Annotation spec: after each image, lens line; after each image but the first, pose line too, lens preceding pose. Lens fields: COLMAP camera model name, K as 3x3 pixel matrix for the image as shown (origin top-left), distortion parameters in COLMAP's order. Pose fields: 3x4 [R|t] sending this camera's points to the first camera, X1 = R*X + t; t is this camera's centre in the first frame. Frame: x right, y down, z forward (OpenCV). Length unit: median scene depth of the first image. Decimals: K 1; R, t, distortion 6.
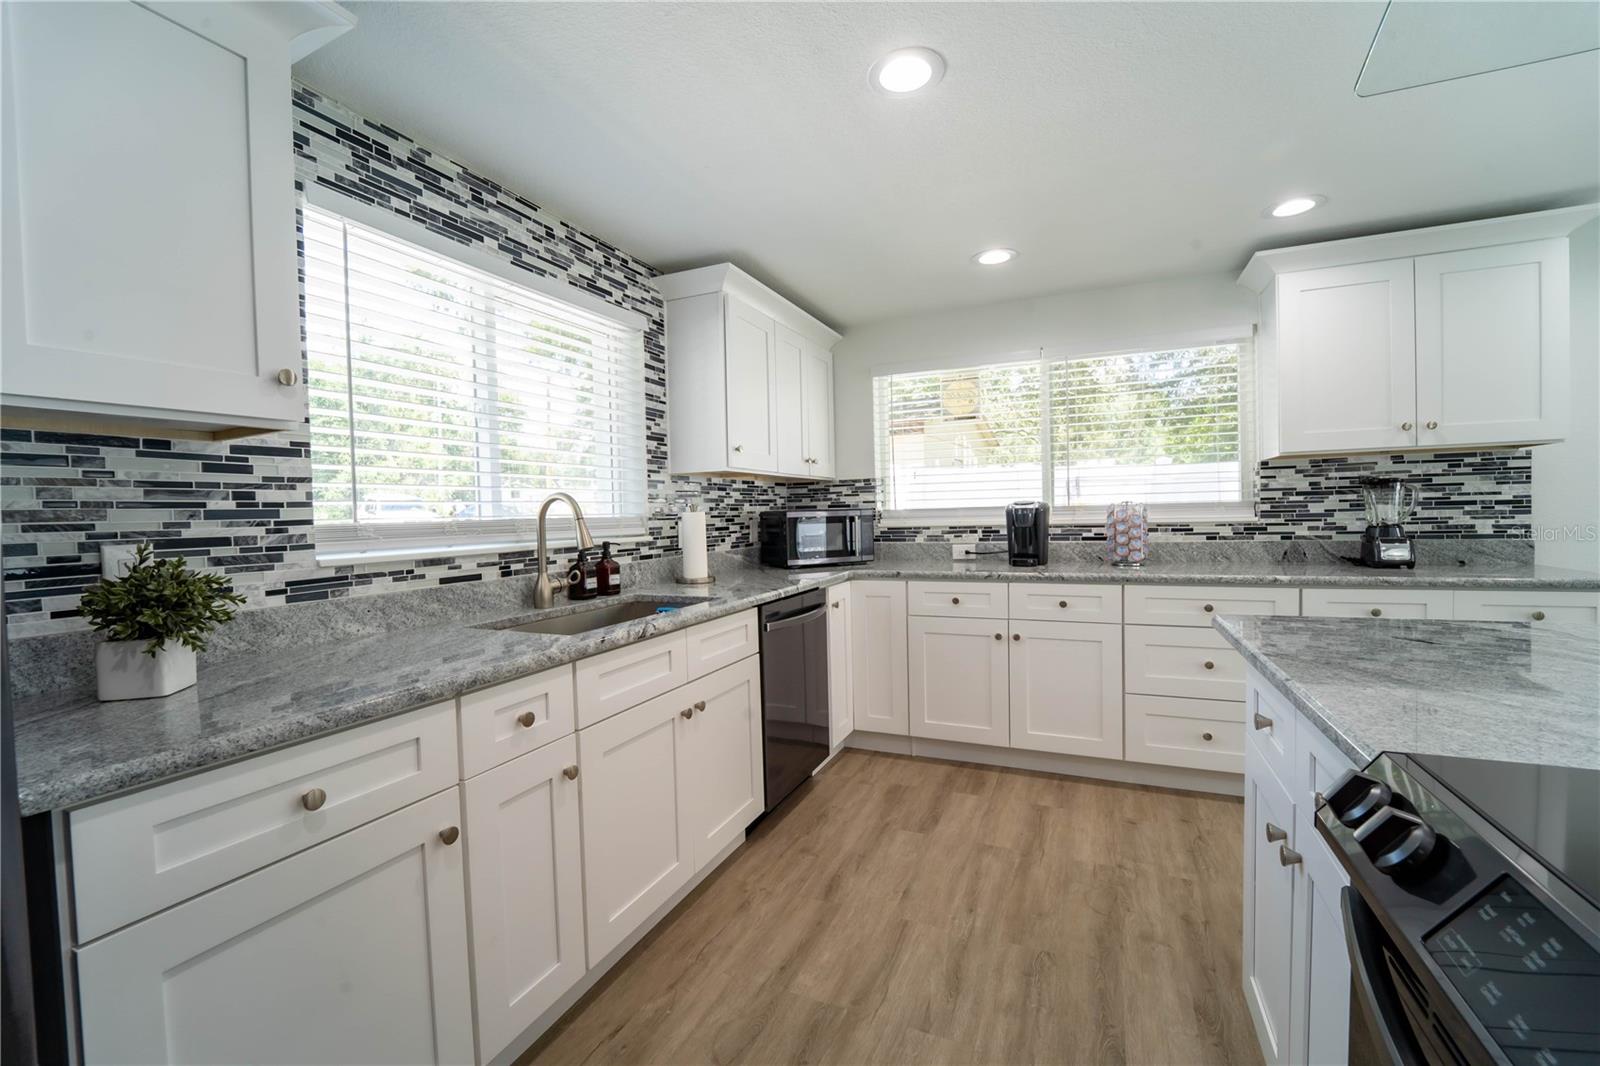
lens RADIAL K [[655.1, 0, 797.6], [0, 655.1, 530.2], [0, 0, 1]] dist [-0.025470, 0.003210]
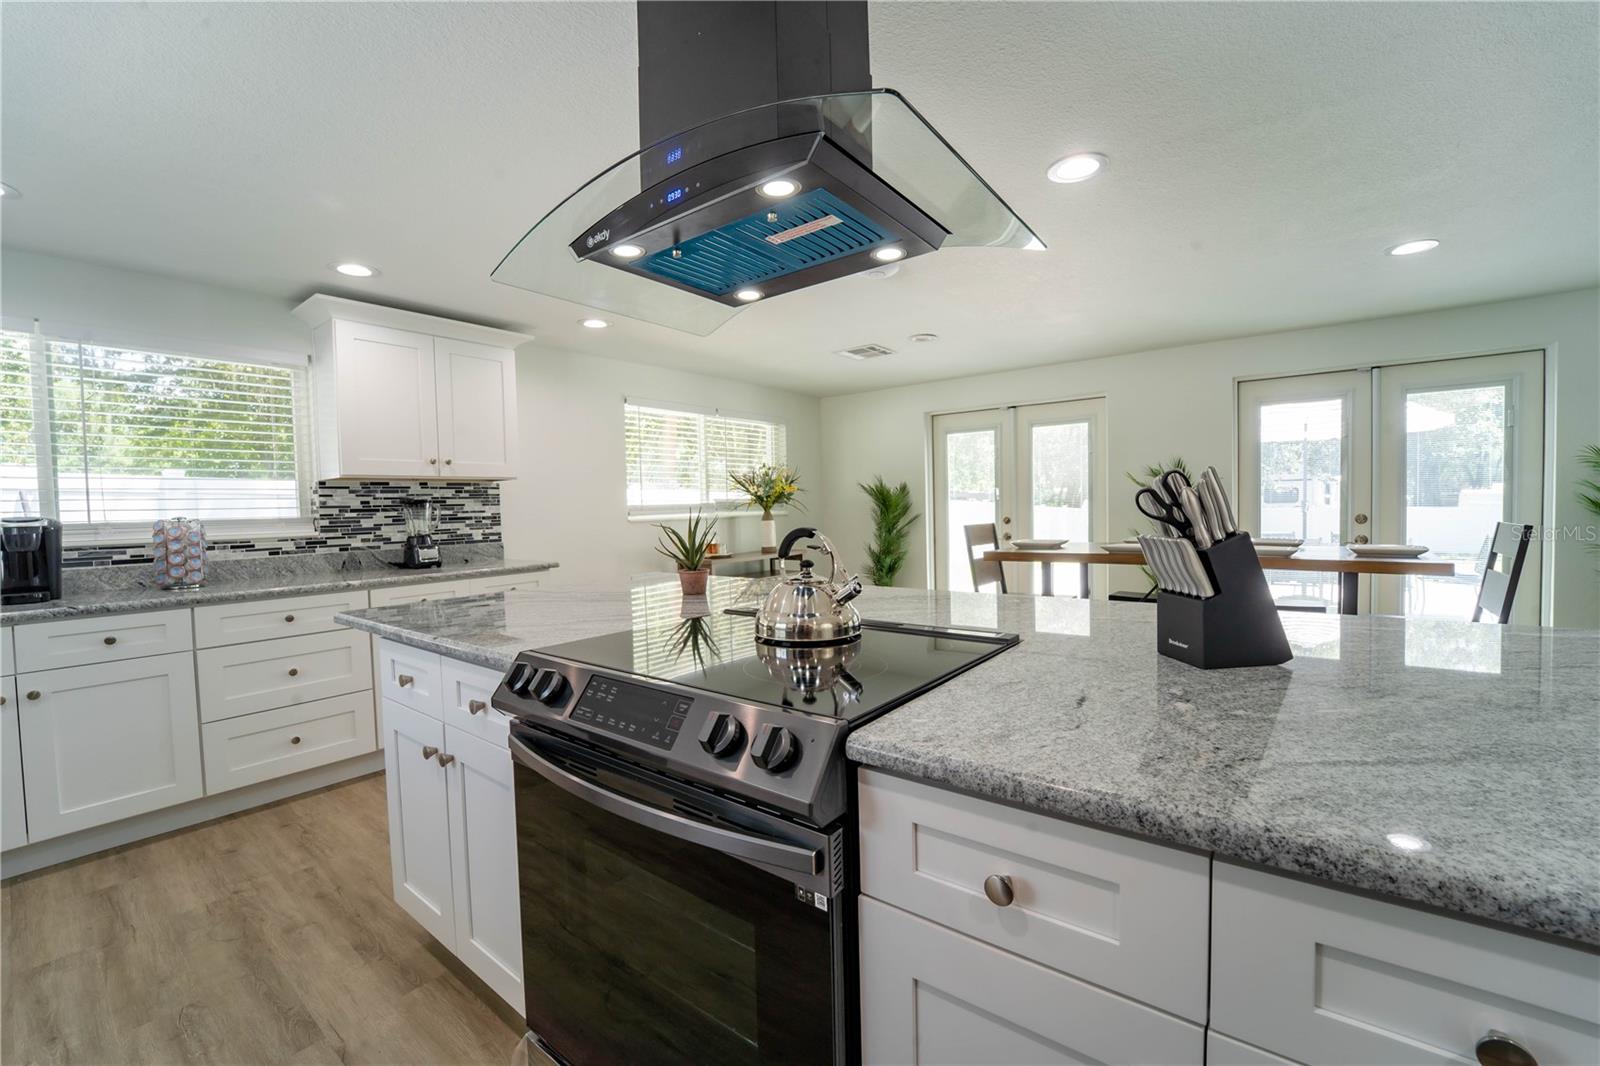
lens RADIAL K [[655.1, 0, 797.6], [0, 655.1, 530.2], [0, 0, 1]] dist [-0.025470, 0.003210]
pose [[0.238754, -0.017500, 0.970922, -0.184502], [0.044577, 0.998981, 0.007044, 0.006324], [-0.970056, 0.041599, 0.239291, -0.057703]]
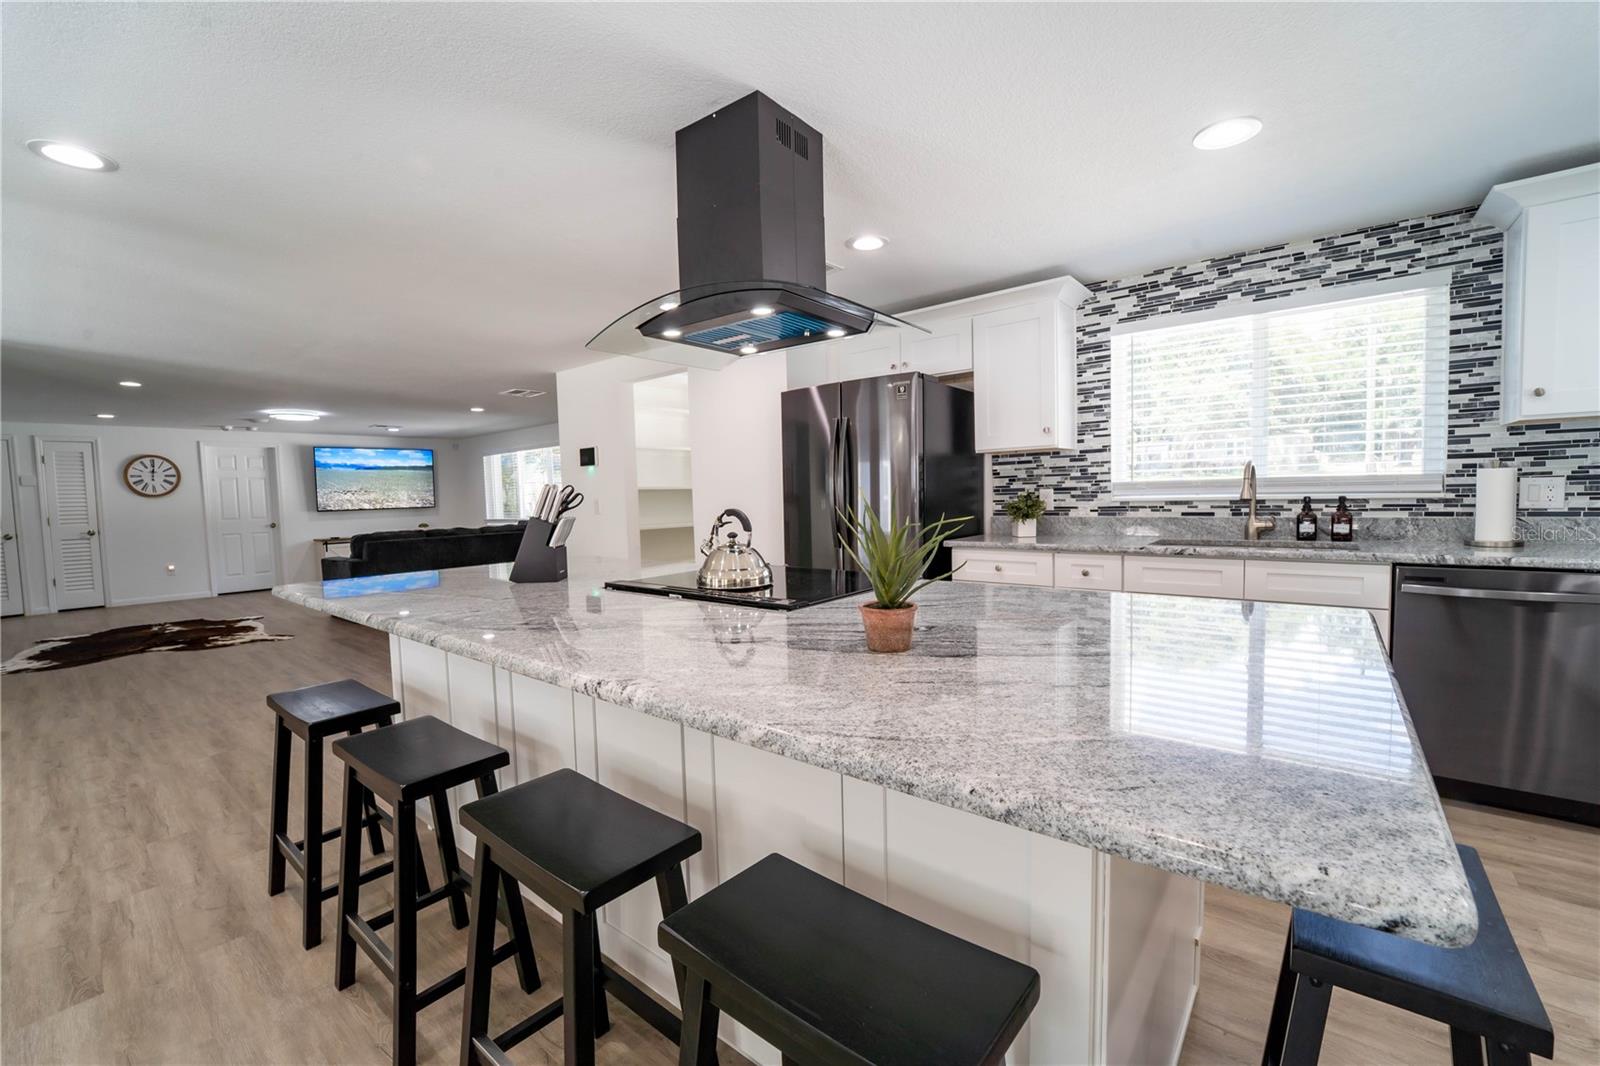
lens RADIAL K [[655.1, 0, 797.6], [0, 655.1, 530.2], [0, 0, 1]] dist [-0.025470, 0.003210]
pose [[-0.257947, 0.087692, -0.962171, 0.428916], [0.007620, 0.996026, 0.088735, -0.012677], [0.966129, 0.015557, -0.257590, 0.135703]]
